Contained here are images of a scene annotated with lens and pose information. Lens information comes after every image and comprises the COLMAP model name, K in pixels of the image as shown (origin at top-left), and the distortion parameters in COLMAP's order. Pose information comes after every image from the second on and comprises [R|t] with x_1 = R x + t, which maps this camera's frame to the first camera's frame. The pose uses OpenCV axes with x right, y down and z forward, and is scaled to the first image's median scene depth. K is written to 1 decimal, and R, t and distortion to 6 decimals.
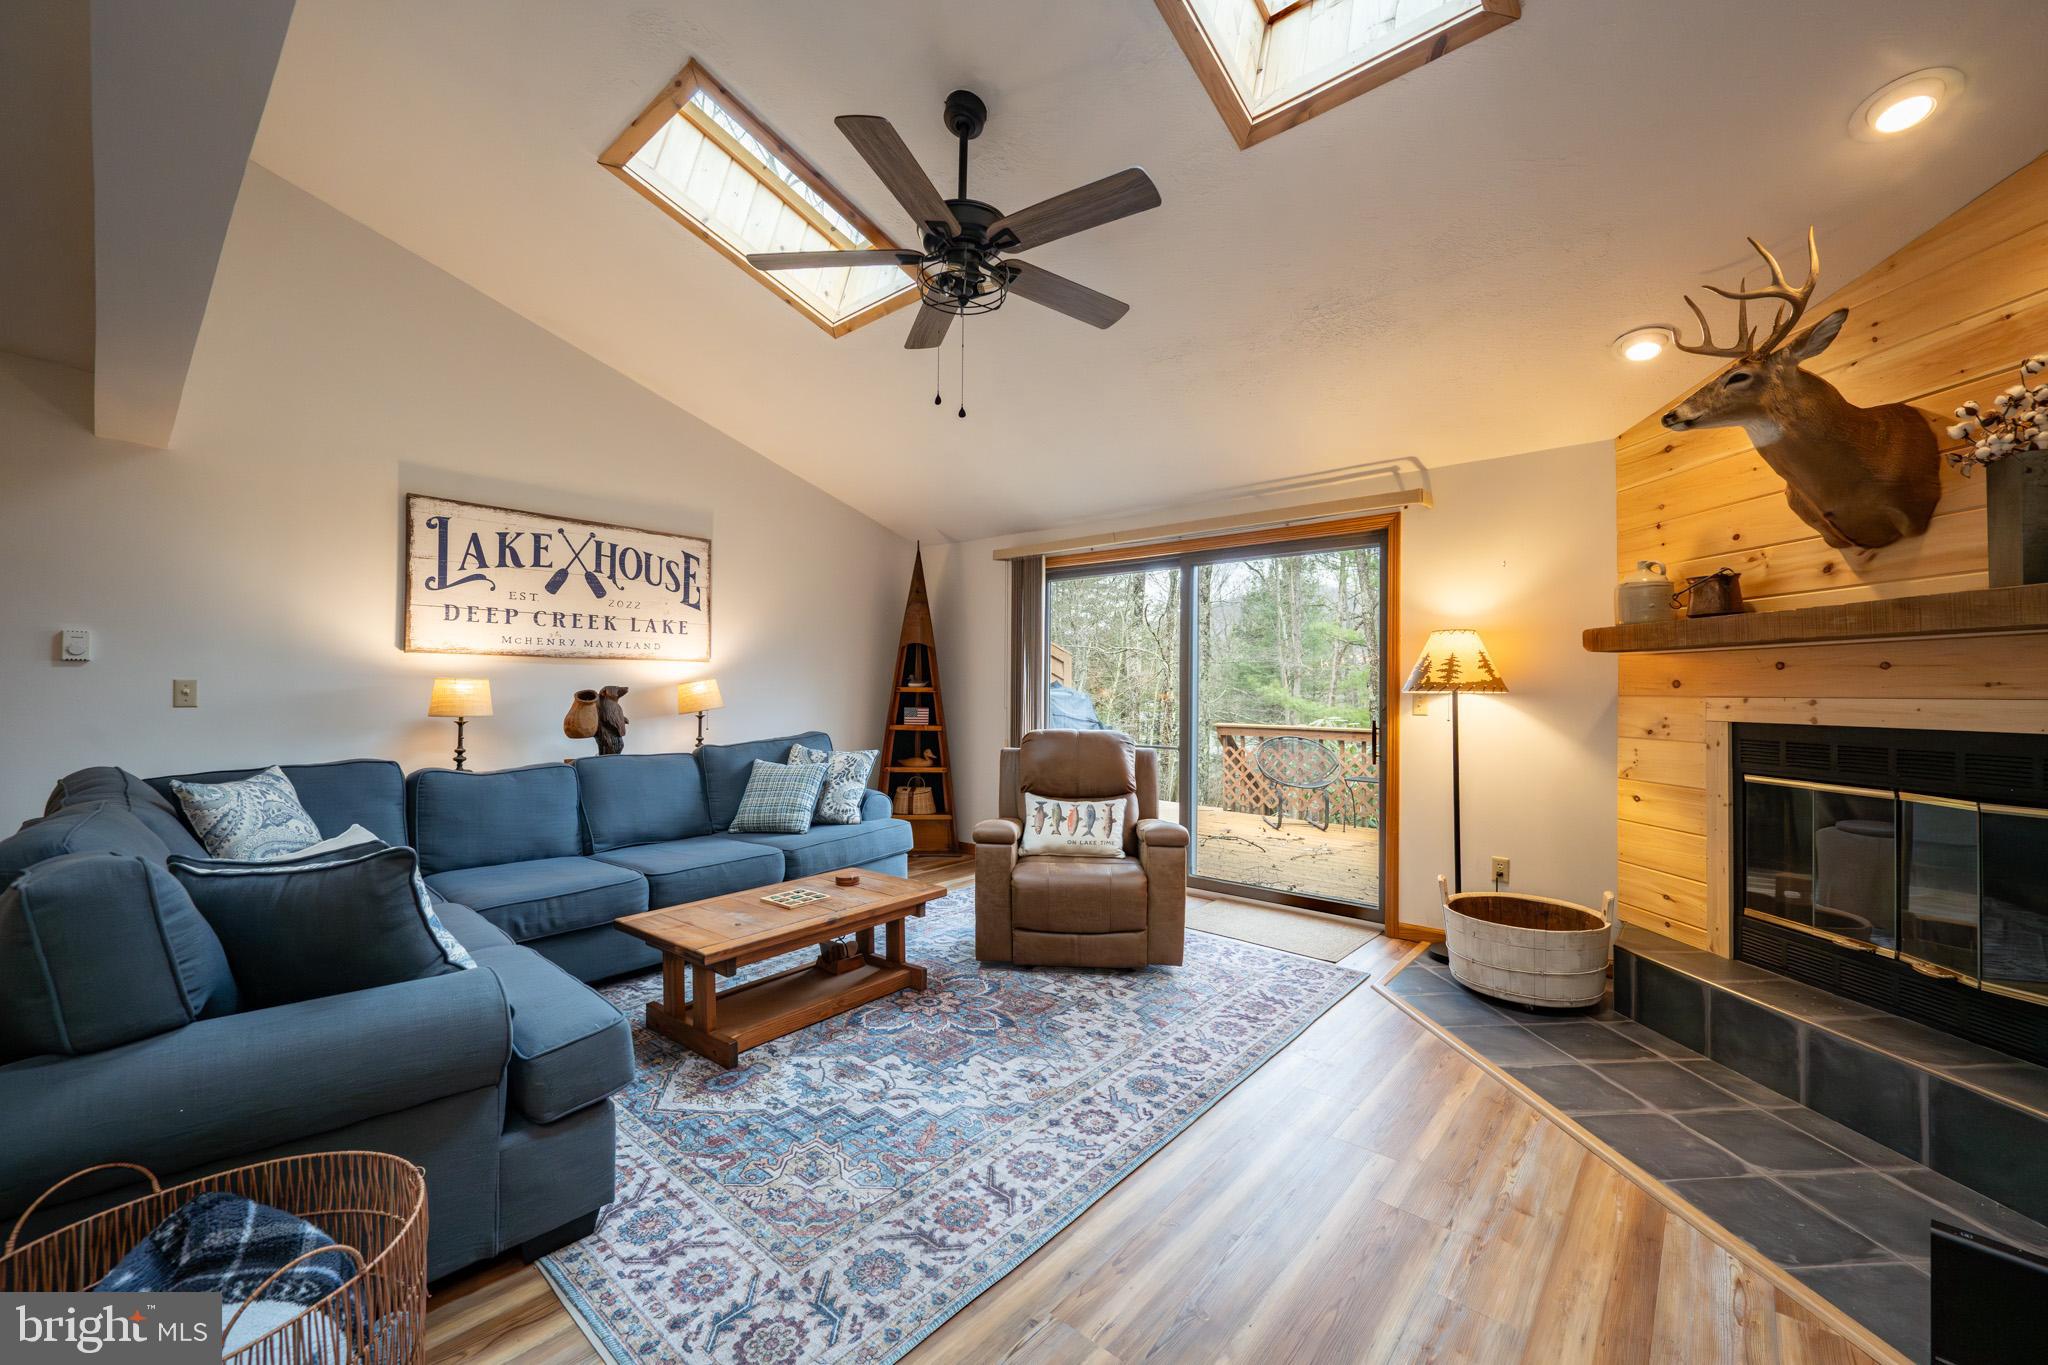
lens RADIAL K [[805.9, 0, 1017.8], [0, 805.9, 685.3], [0, 0, 1]] dist [-0.001715, 0.000084]
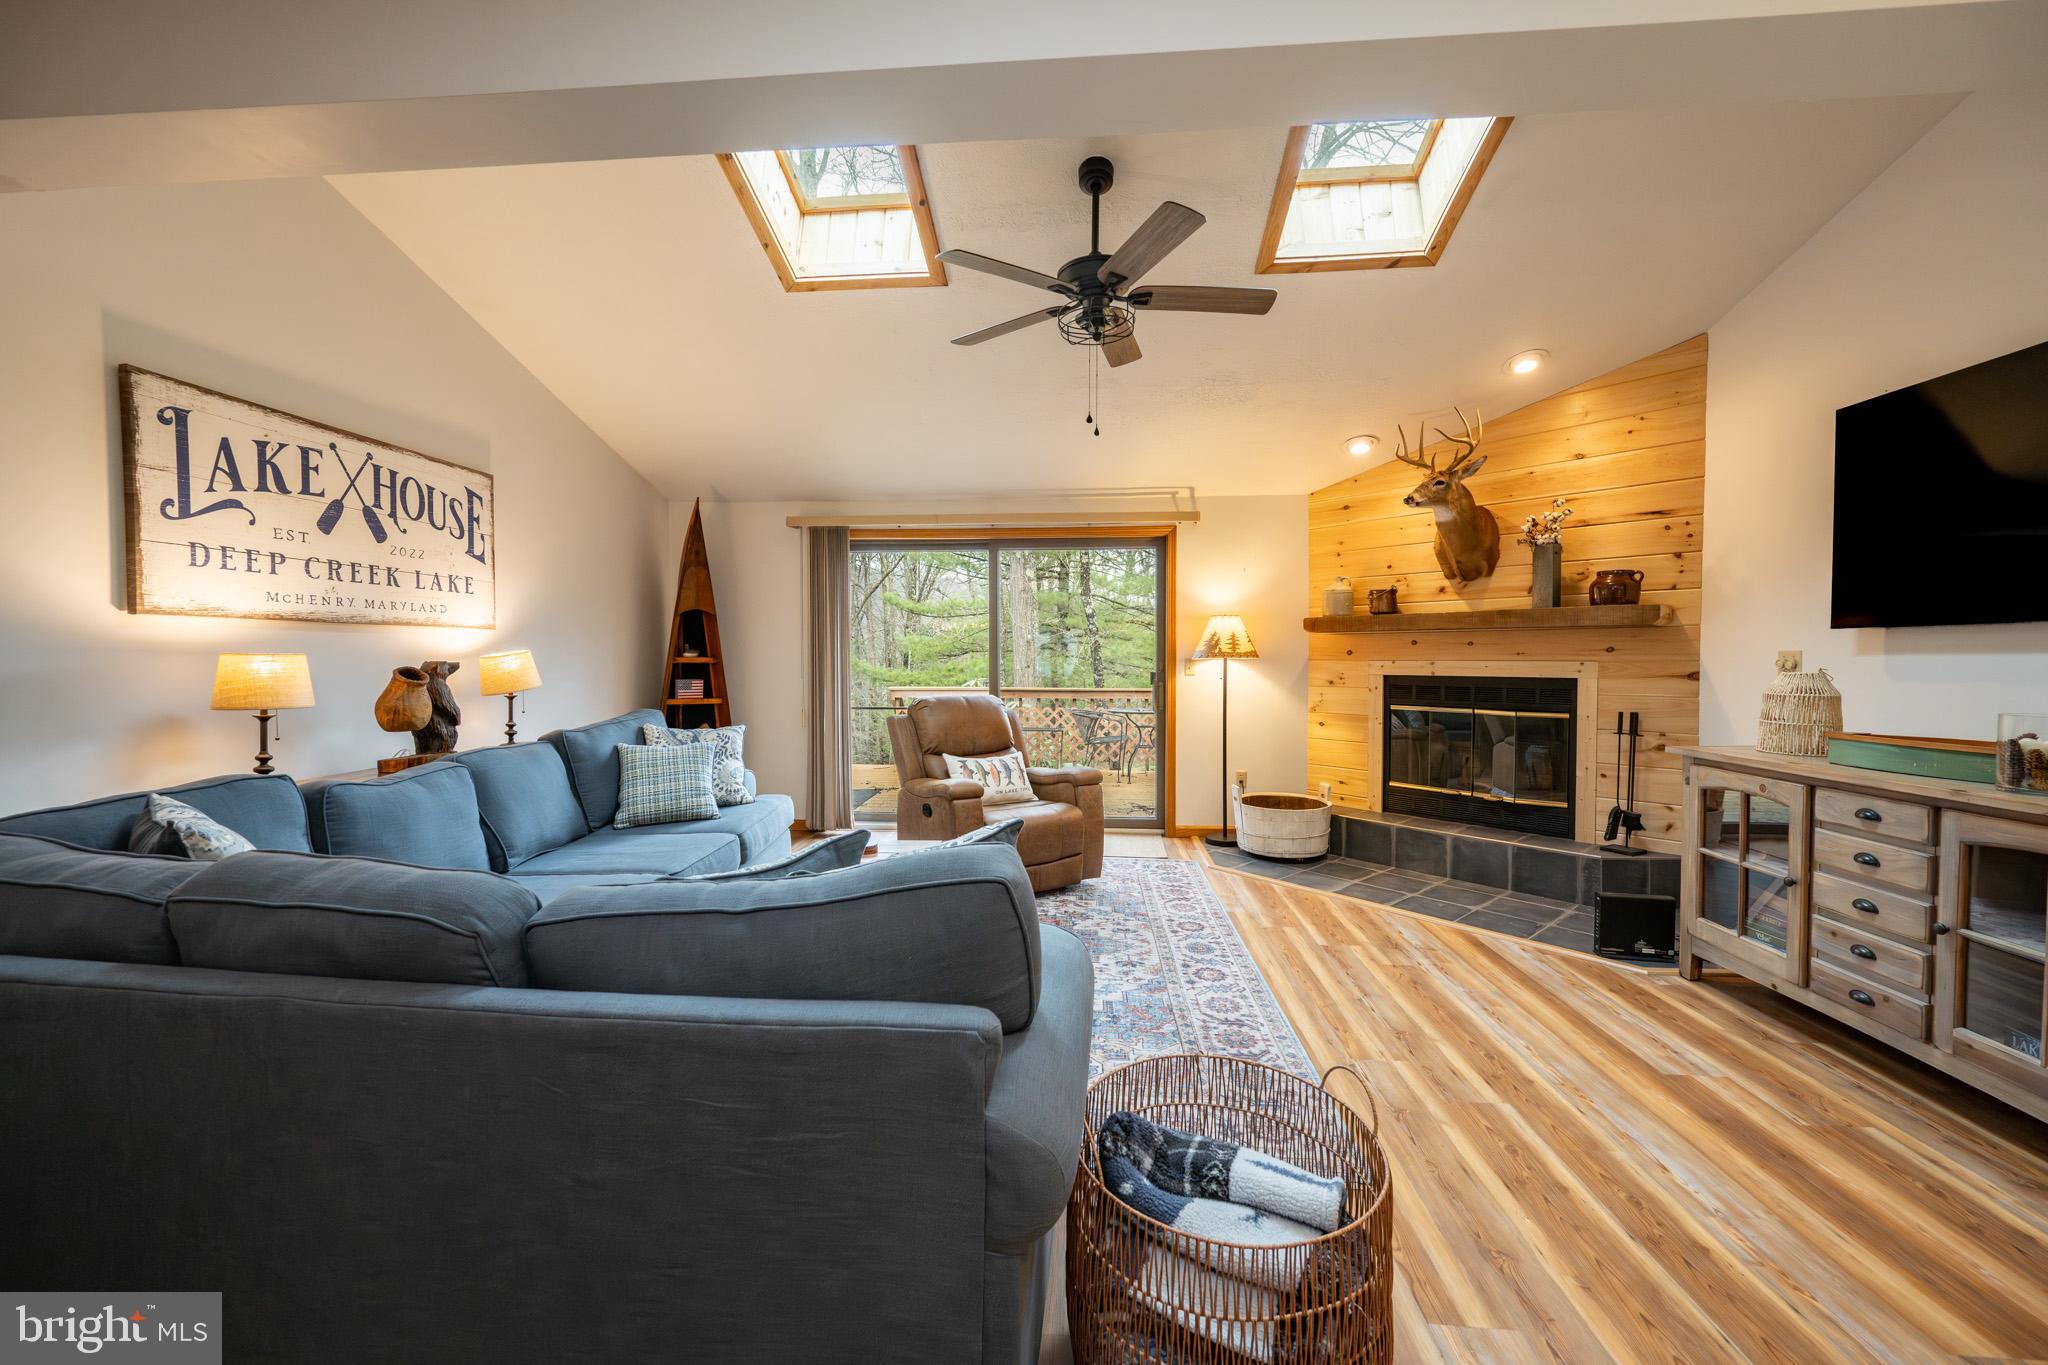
lens RADIAL K [[813.1, 0, 991.0], [0, 813.1, 680.9], [0, 0, 1]] dist [0.001195, 0.000329]
pose [[0.822471, -0.029306, 0.568052, -0.549650], [0.007585, 0.999148, 0.040563, -0.008075], [-0.568757, -0.029053, 0.821993, 0.066957]]
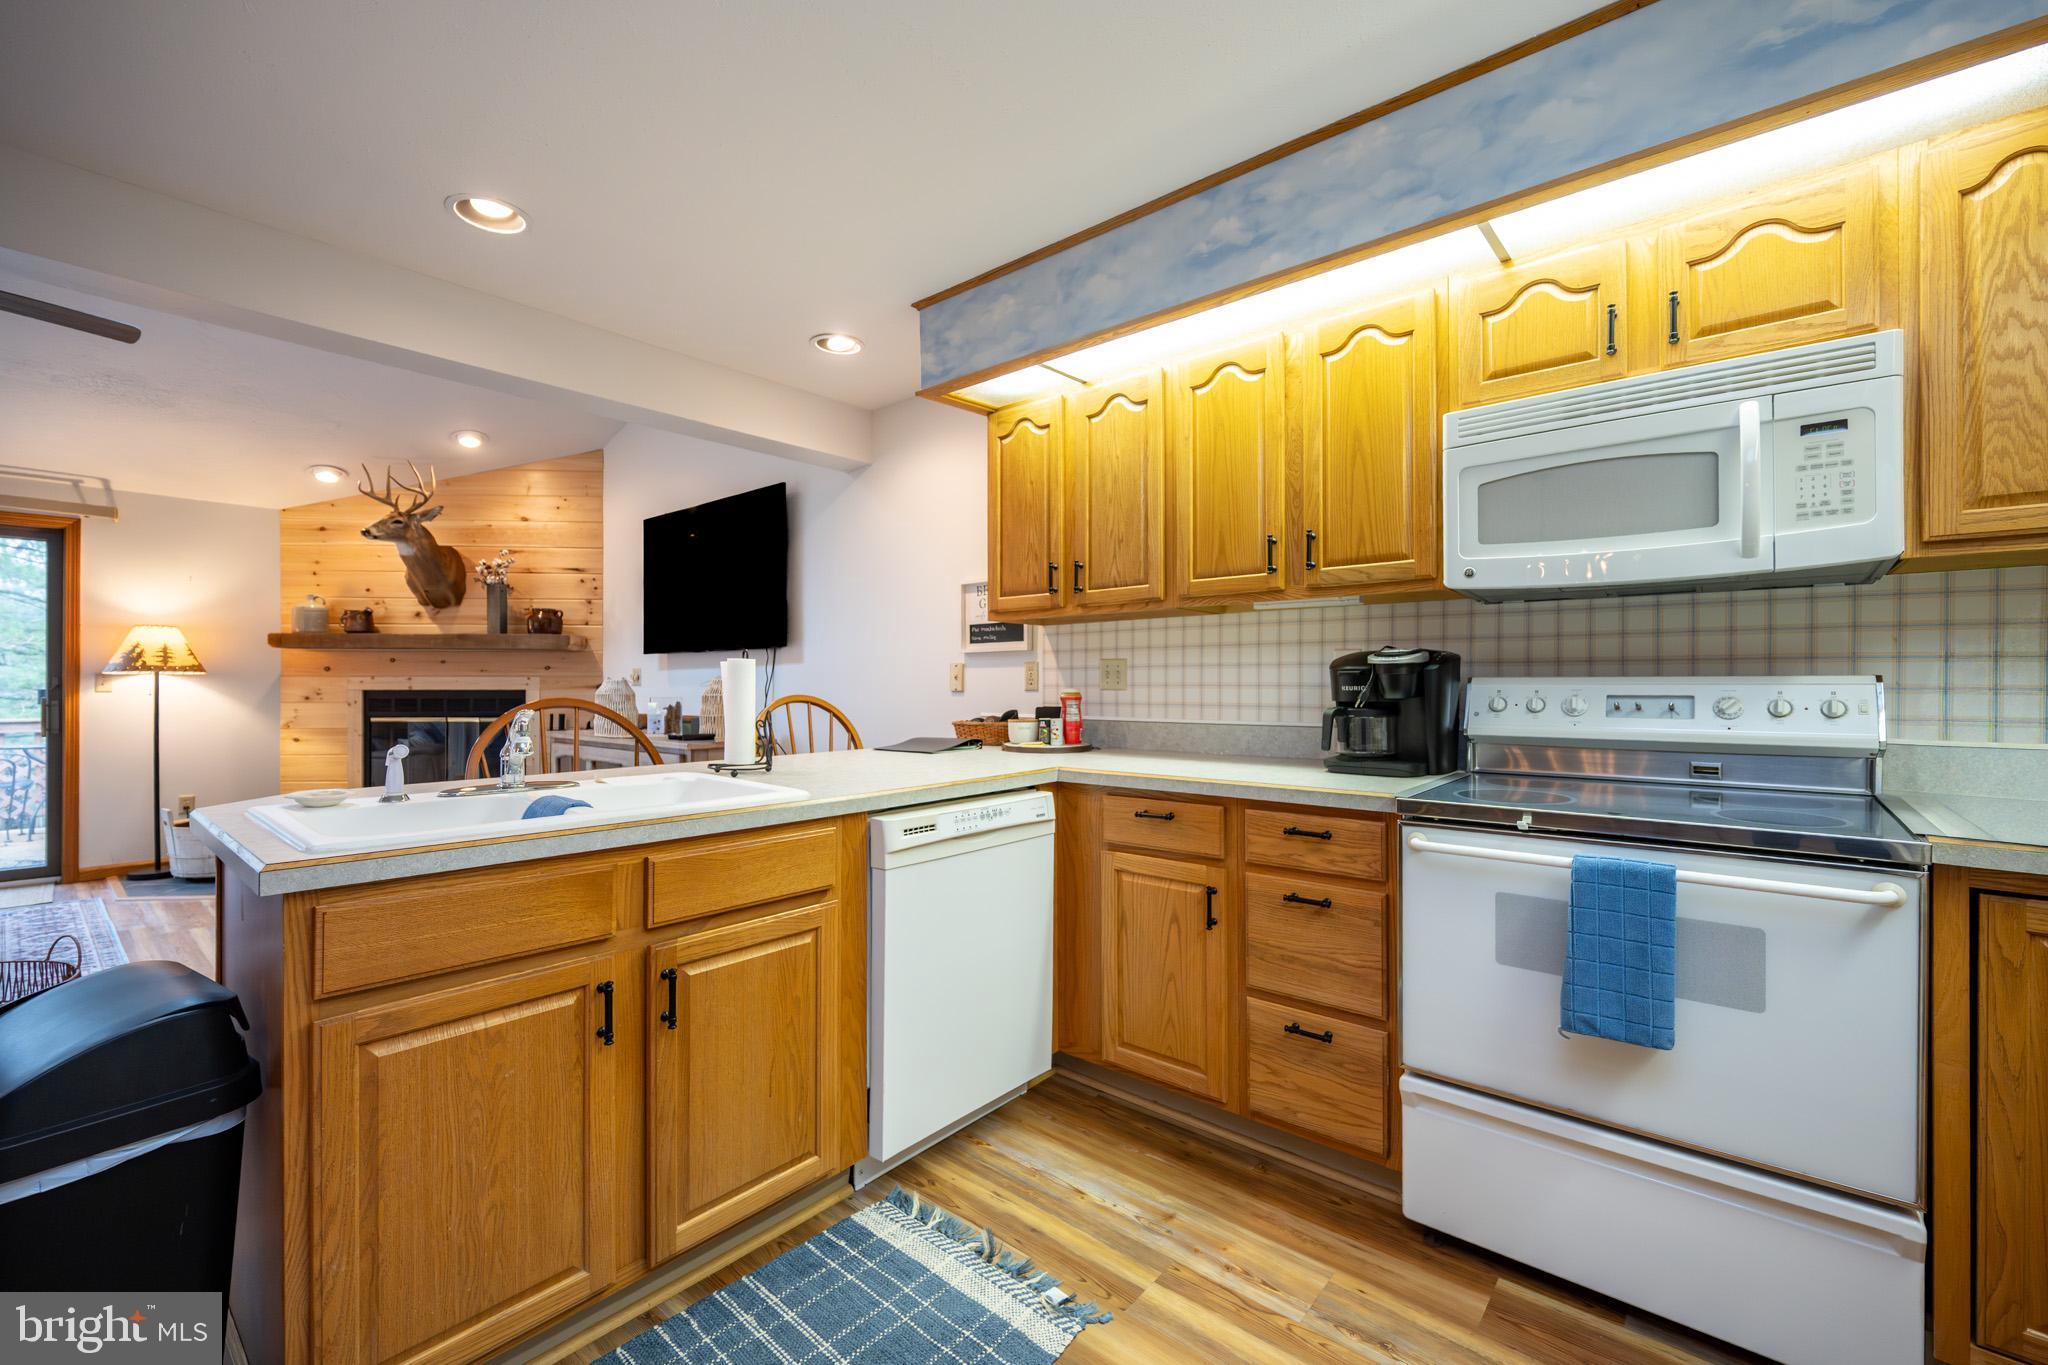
lens RADIAL K [[866.8, 0, 1096.2], [0, 866.8, 685.5], [0, 0, 1]] dist [-0.000994, -0.000529]
pose [[-0.047614, -0.008798, 0.998827, -0.825196], [-0.004853, 0.999951, 0.008576, 0.013038], [-0.998854, -0.004439, -0.047655, -0.387785]]
